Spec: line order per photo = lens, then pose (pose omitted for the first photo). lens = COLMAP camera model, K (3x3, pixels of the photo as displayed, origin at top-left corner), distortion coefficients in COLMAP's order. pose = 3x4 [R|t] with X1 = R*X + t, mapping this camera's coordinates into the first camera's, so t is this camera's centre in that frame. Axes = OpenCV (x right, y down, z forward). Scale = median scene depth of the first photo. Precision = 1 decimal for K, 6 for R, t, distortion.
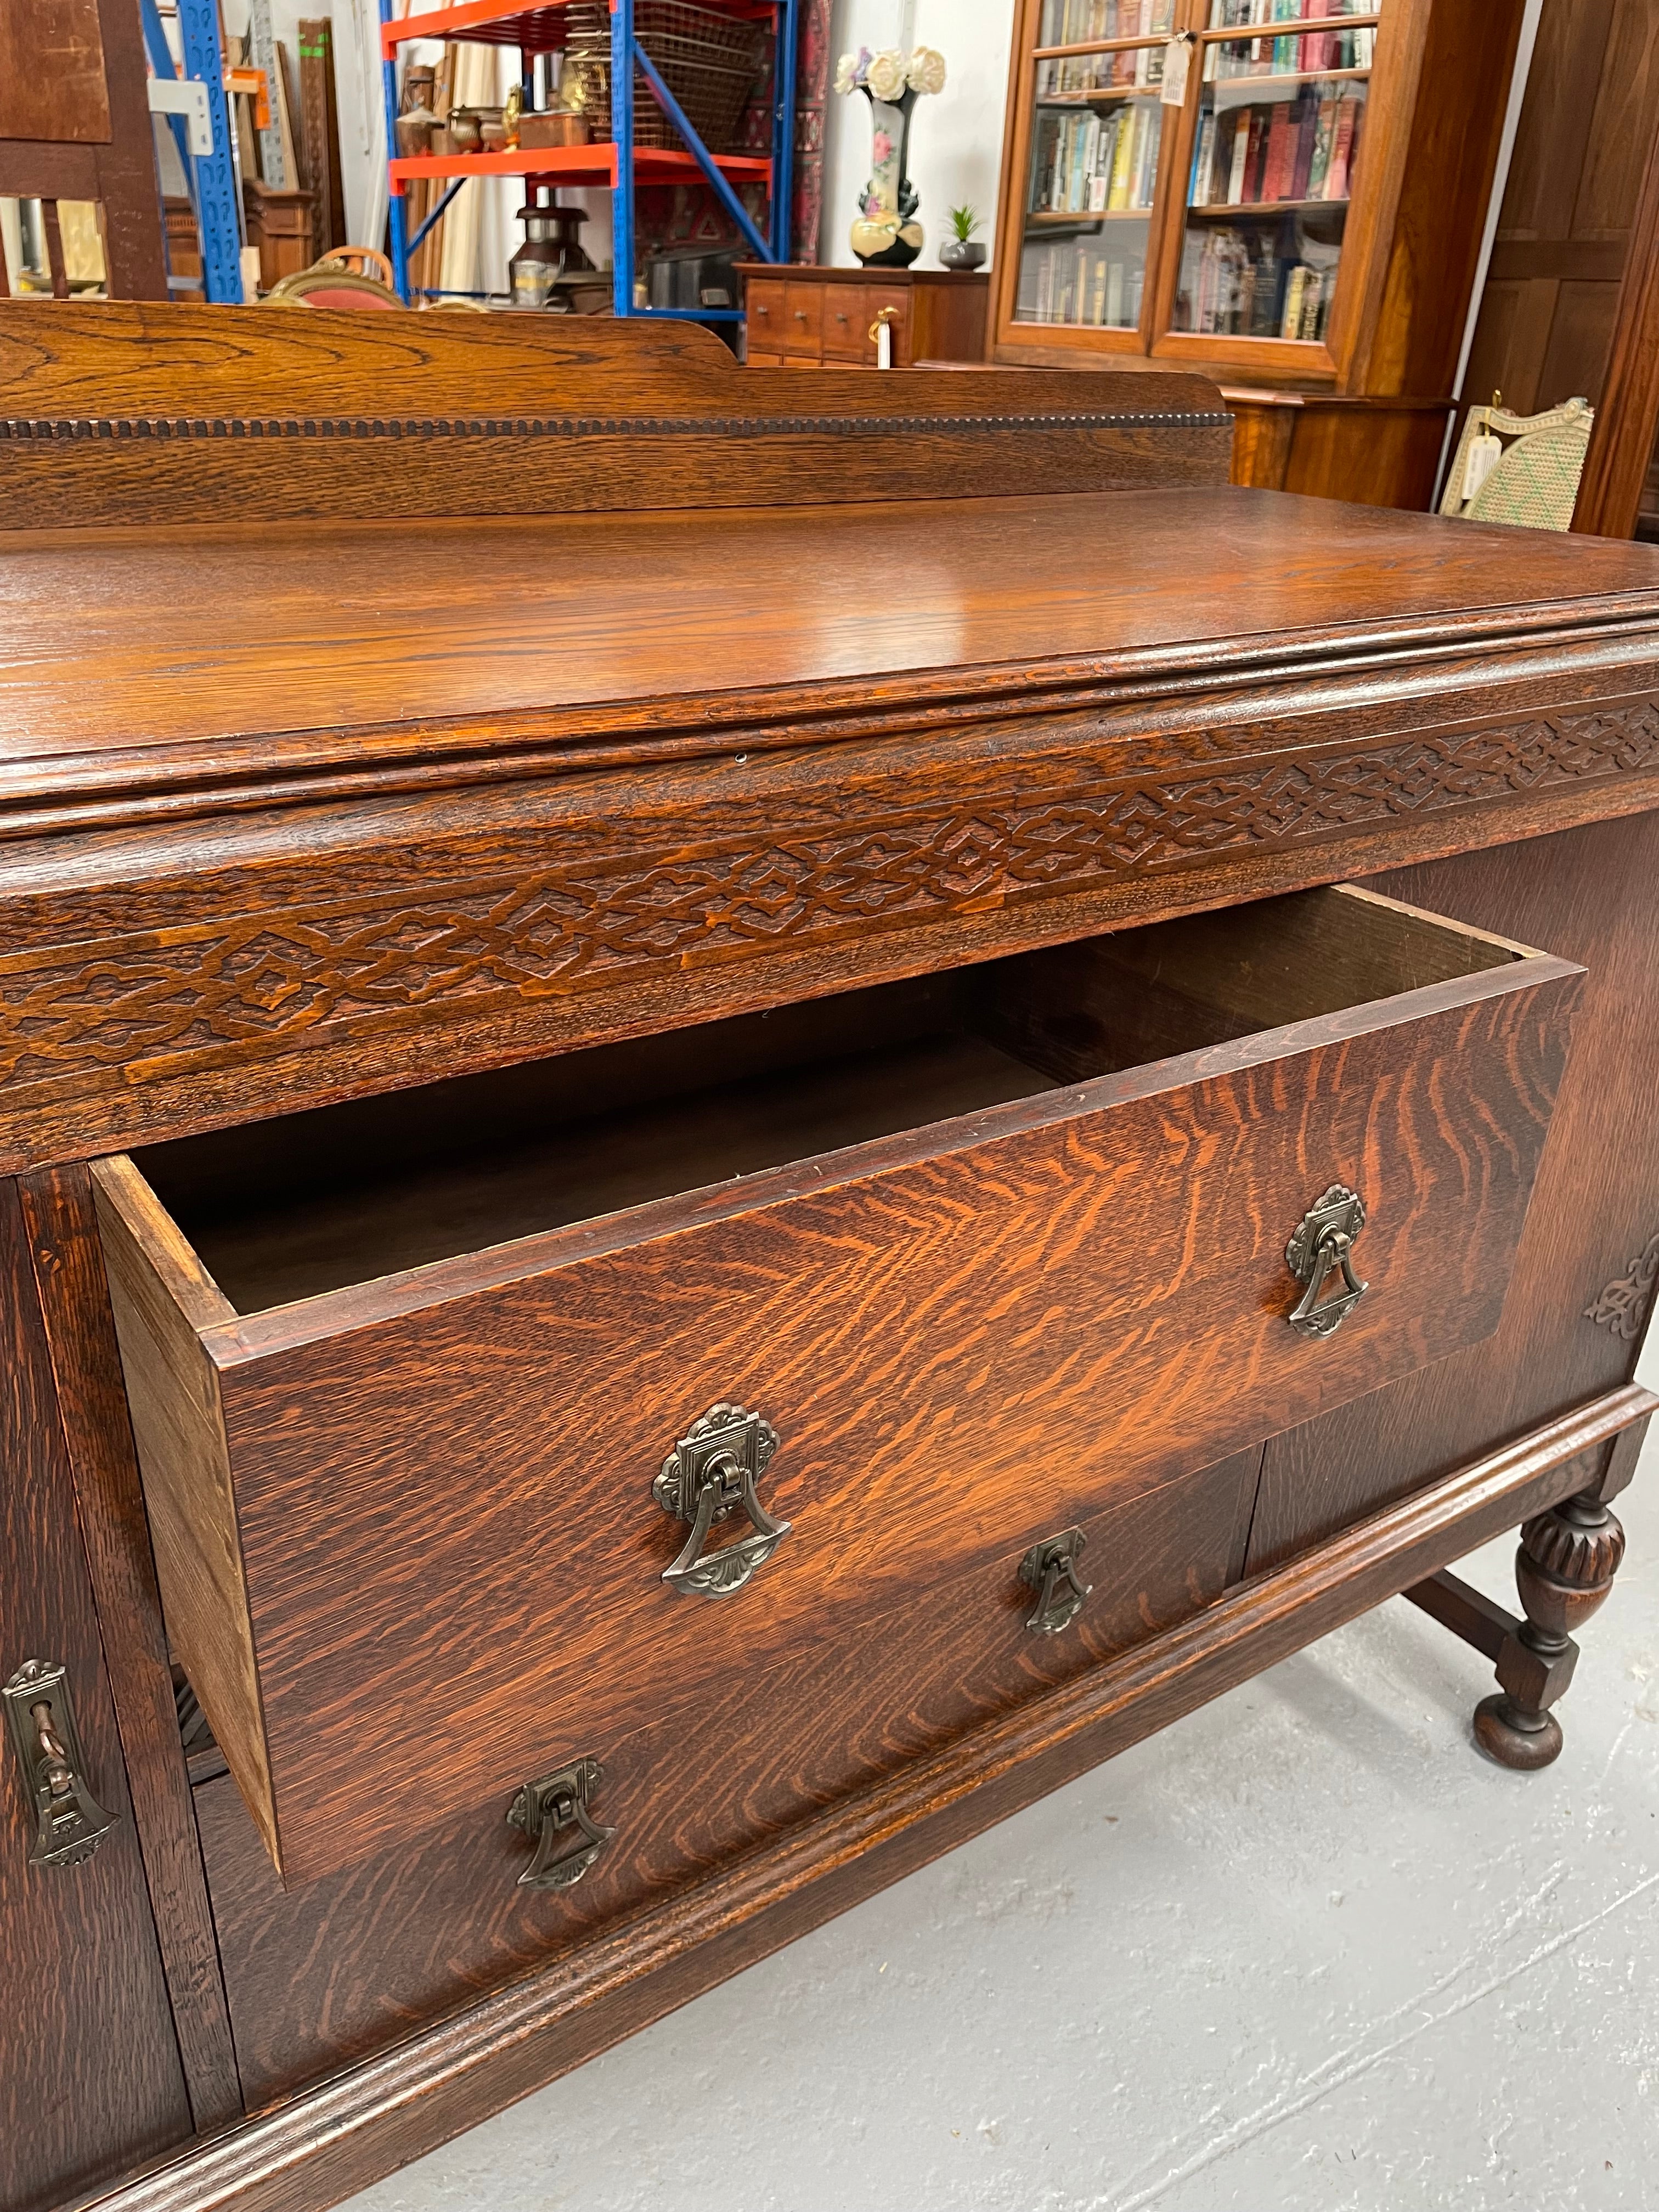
lens RADIAL K [[1680.5, 0, 815.8], [0, 1680.5, 1099.1], [0, 0, 1]] dist [0.079434, -0.107138]
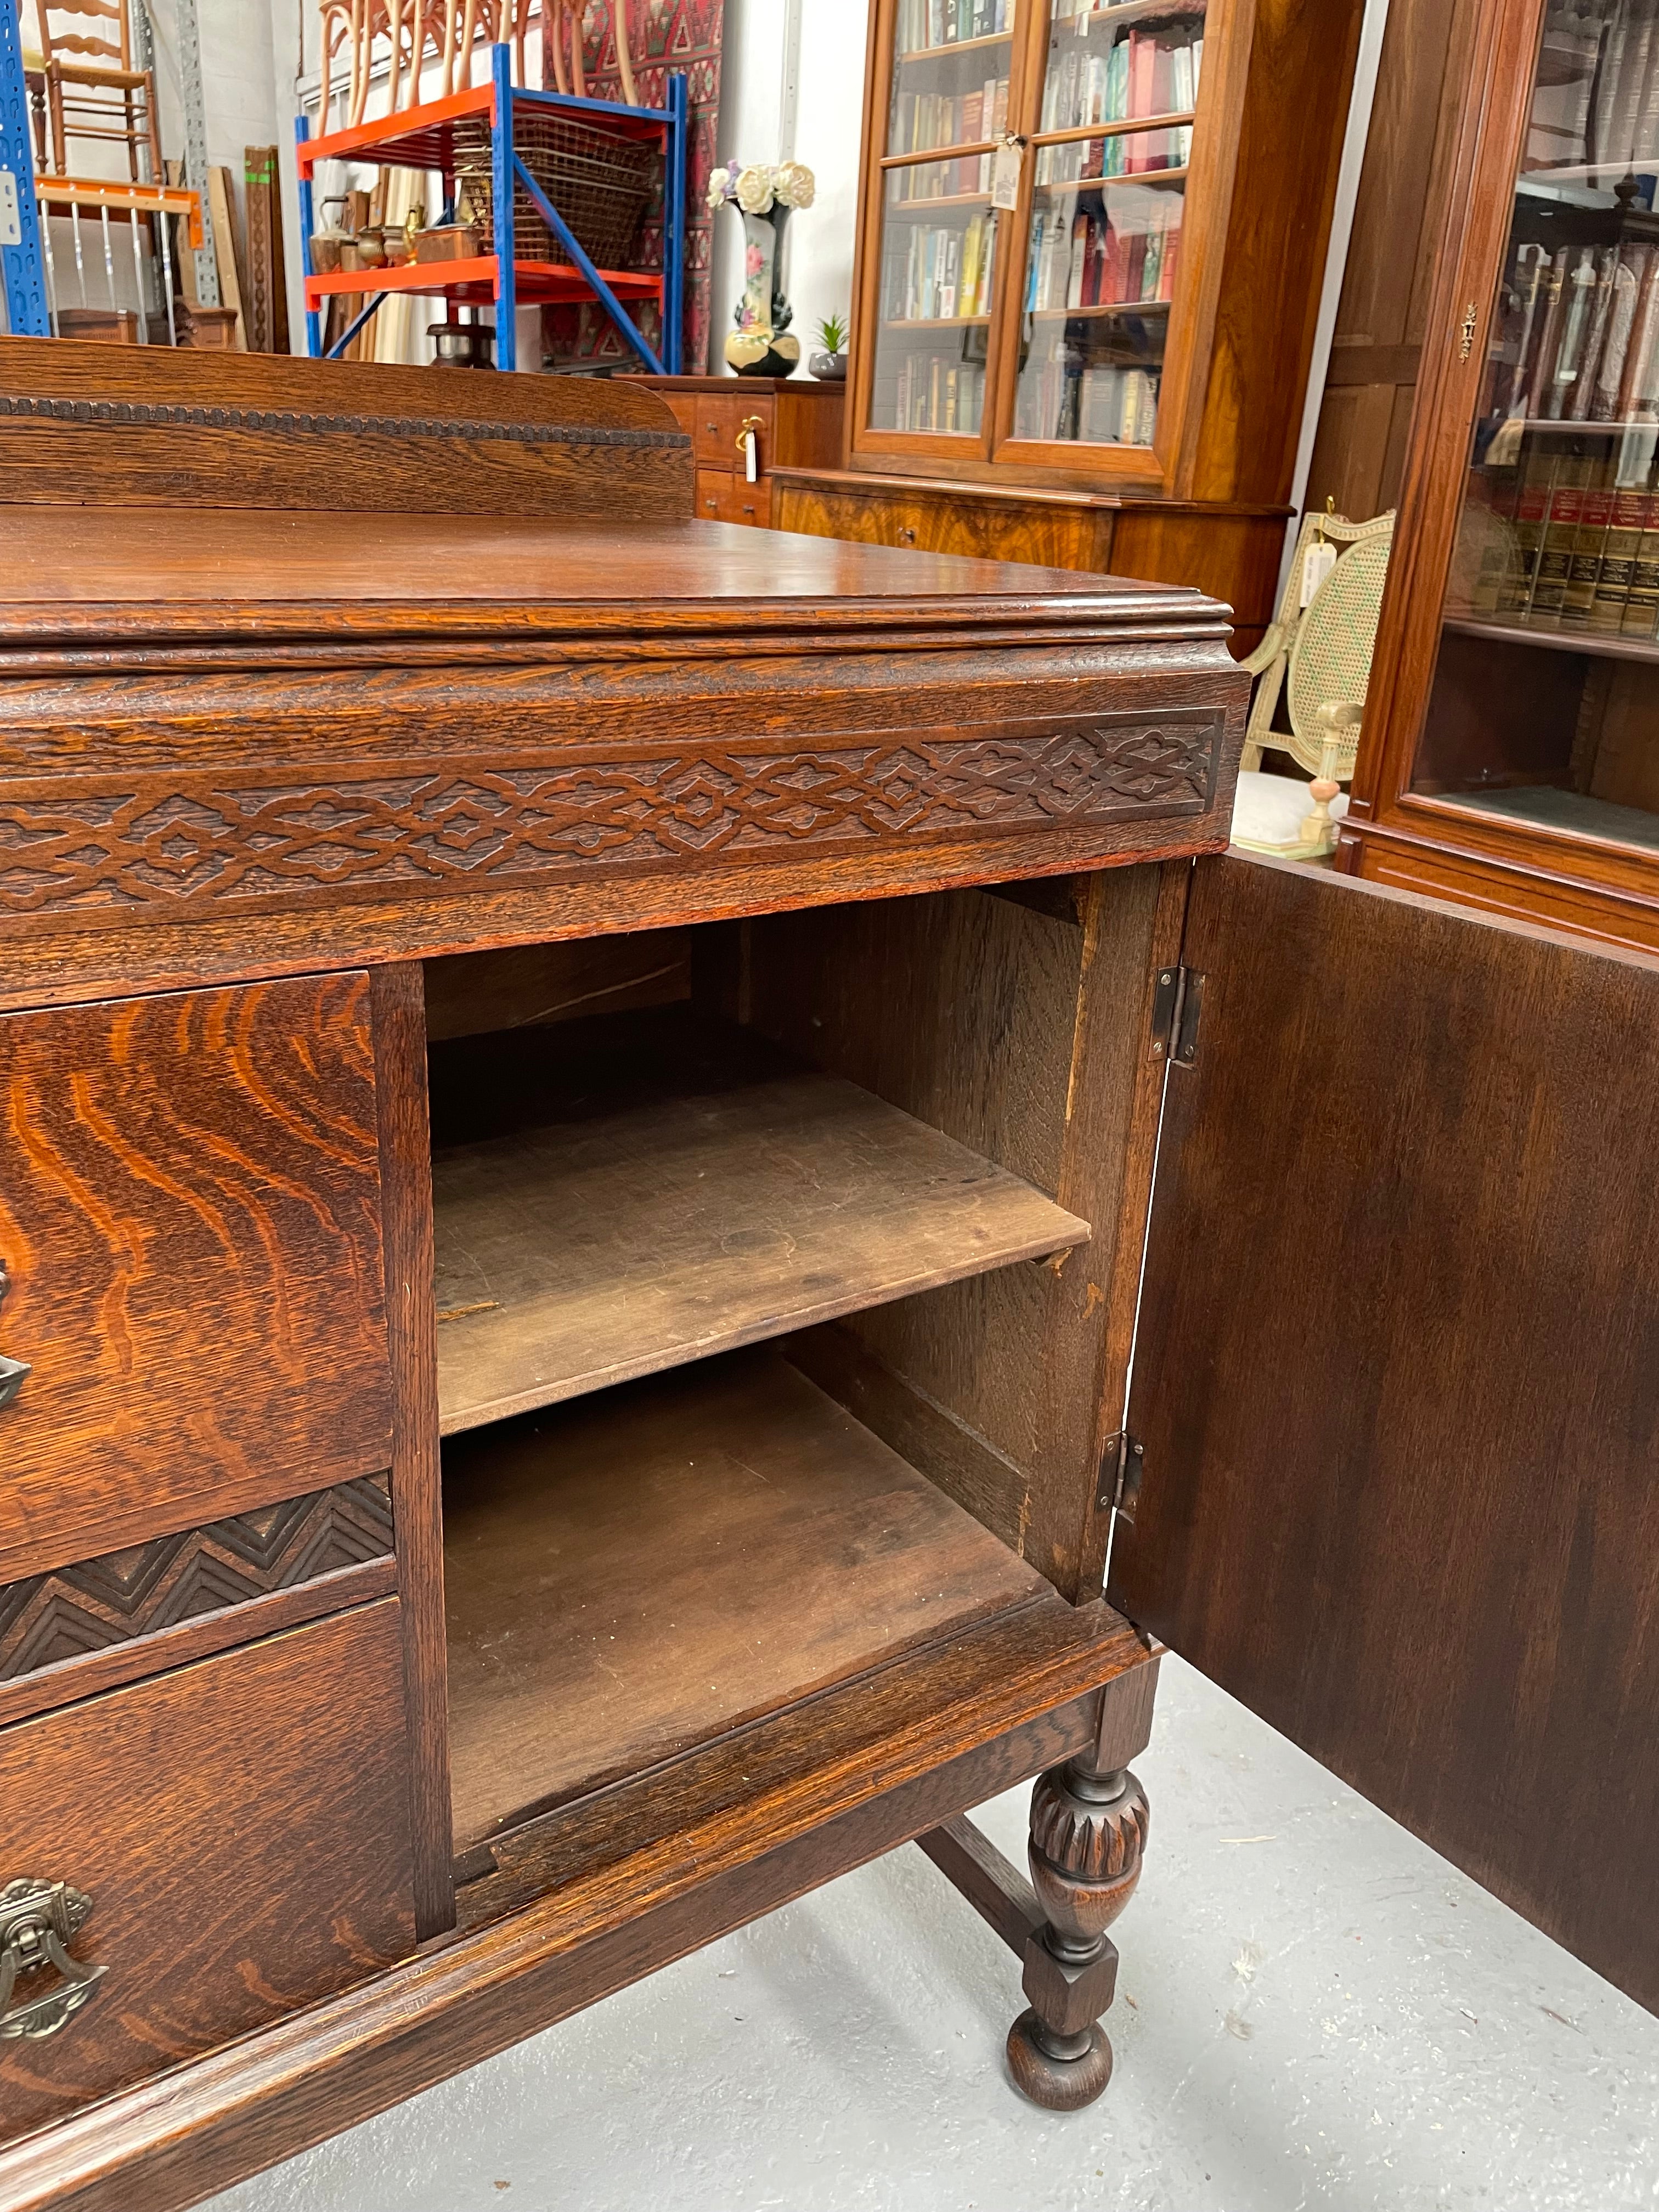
lens RADIAL K [[1677.9, 0, 846.1], [0, 1677.9, 1084.4], [0, 0, 1]] dist [0.077931, -0.100139]
pose [[0.999917, 0.011641, 0.005549, 0.120158], [-0.011170, 0.996851, -0.078506, -0.006363], [-0.006445, 0.078438, 0.996898, 0.070146]]
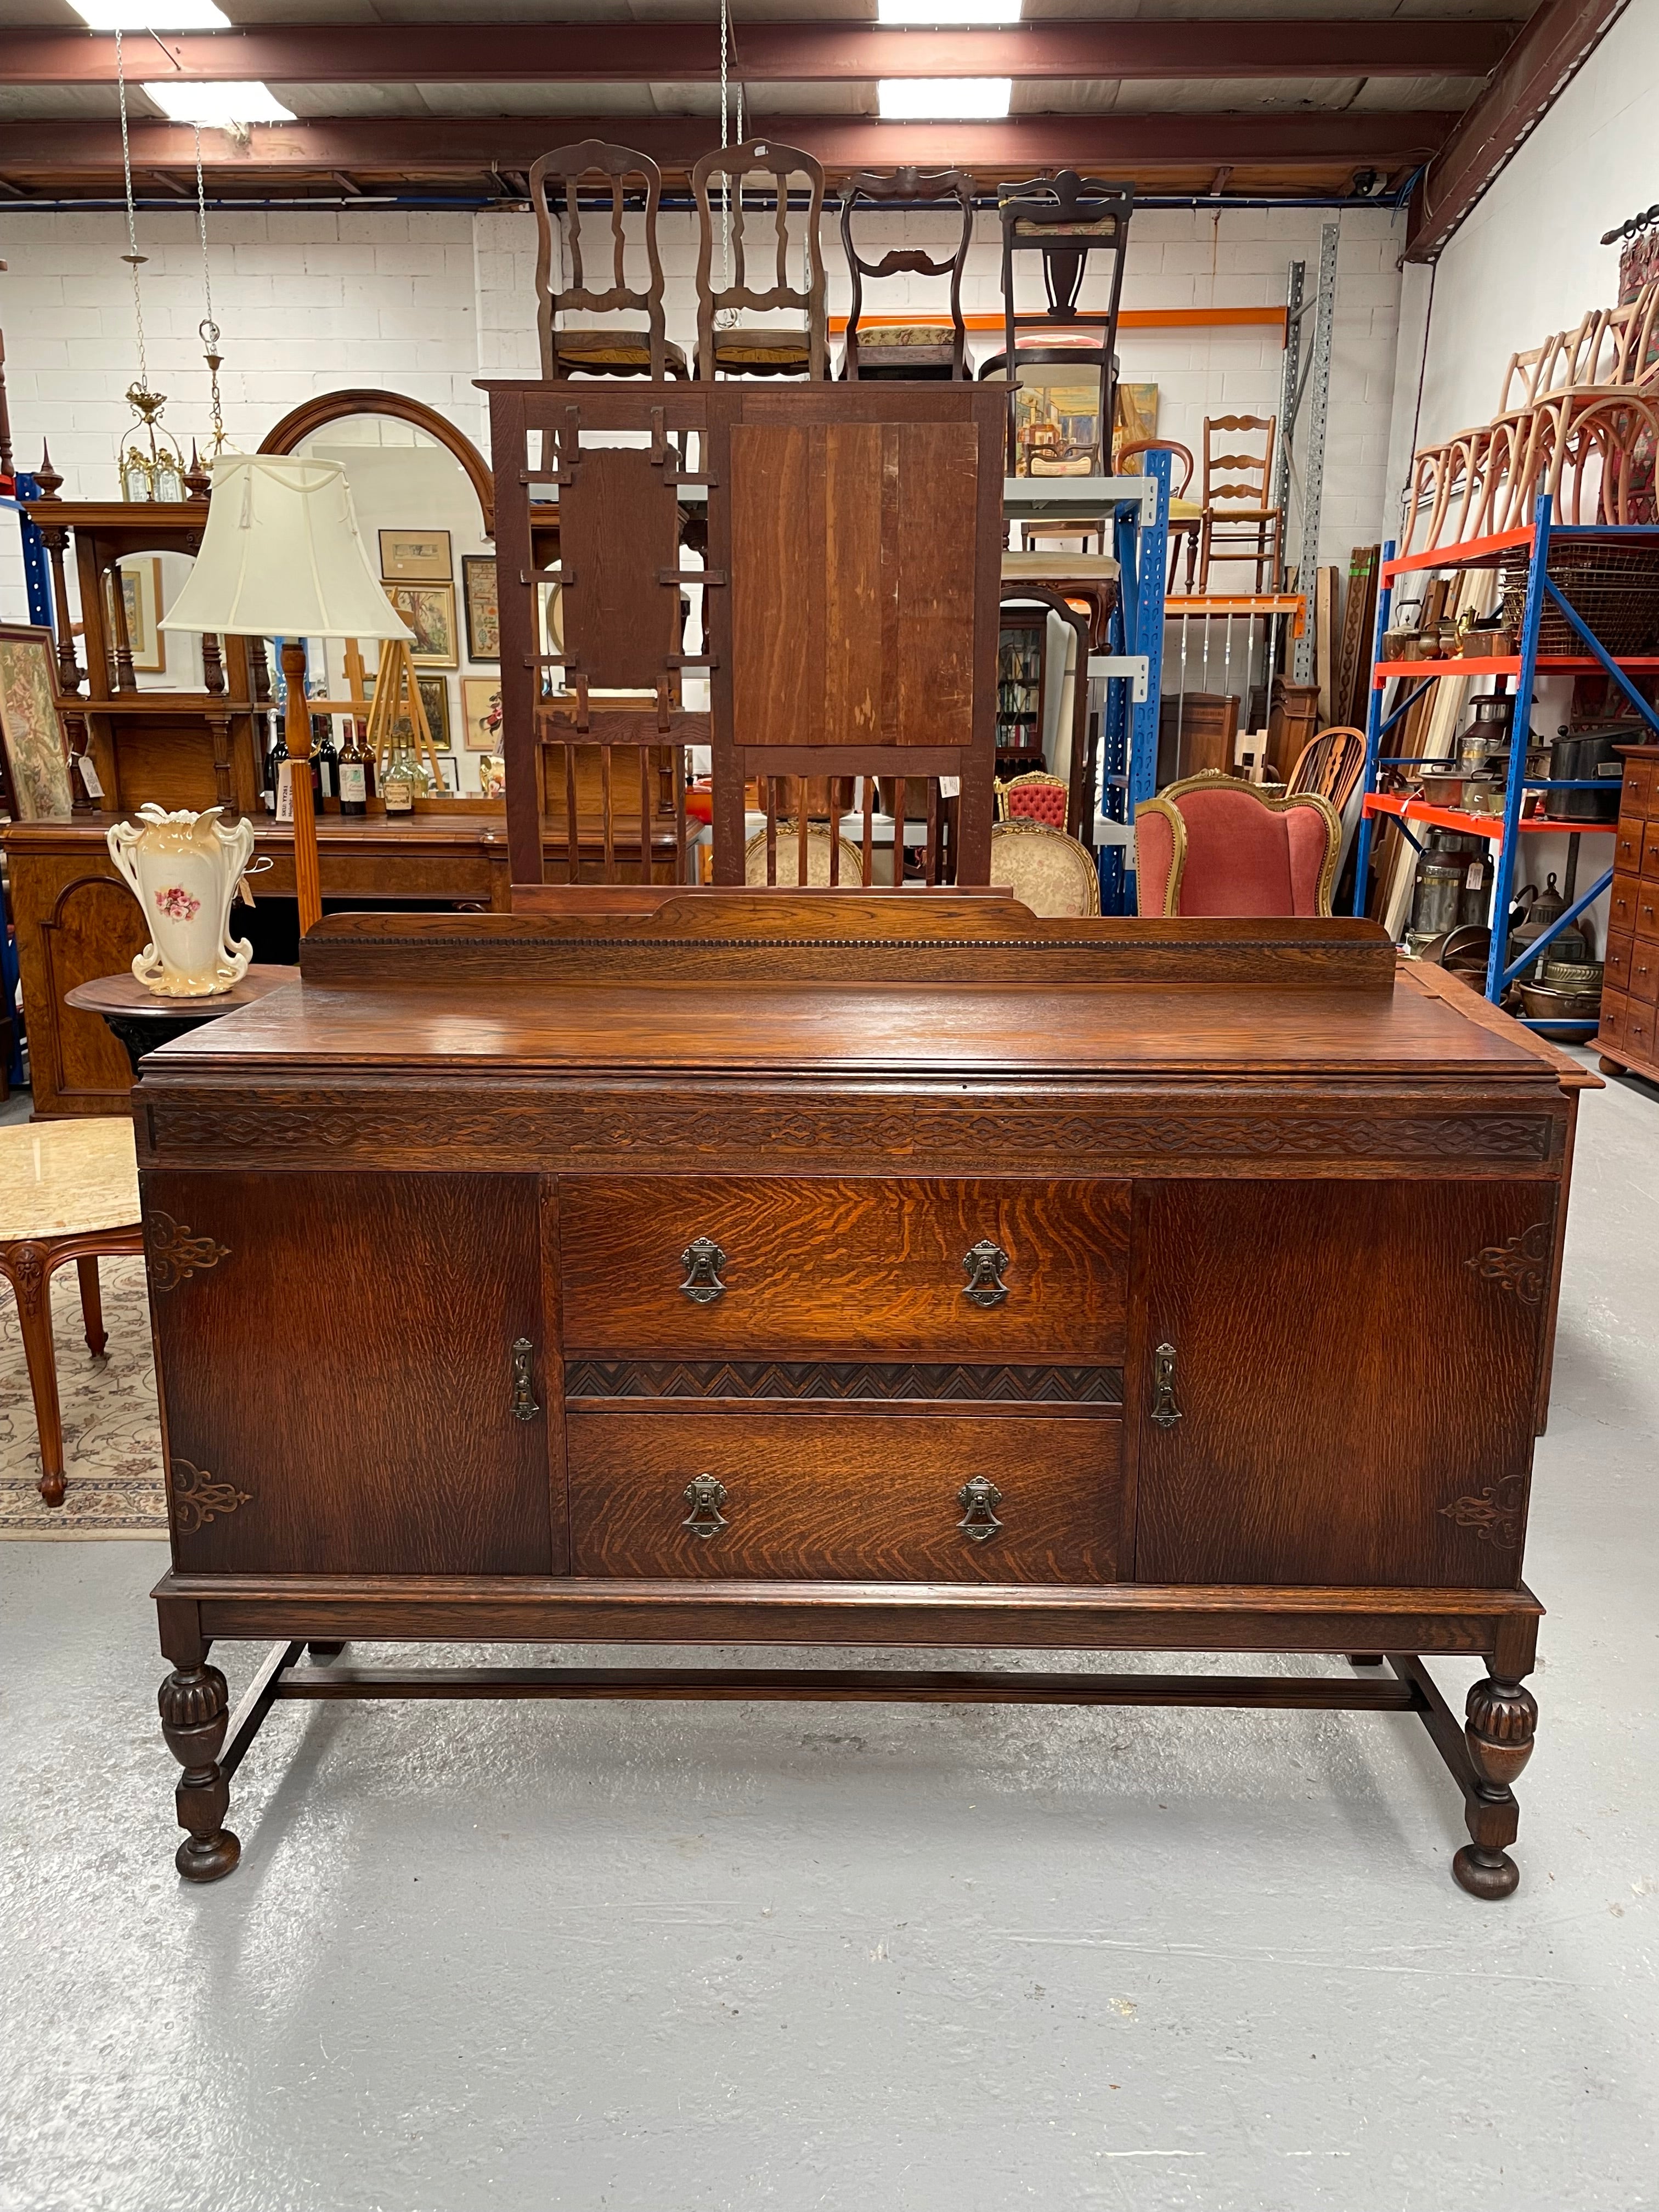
lens RADIAL K [[1673.8, 0, 819.4], [0, 1673.8, 1094.6], [0, 0, 1]] dist [0.090053, -0.114666]
pose [[0.813070, 0.099589, -0.573584, 0.276131], [-0.224600, 0.962643, -0.151237, 0.039899], [0.537095, 0.251794, 0.805064, -0.209950]]
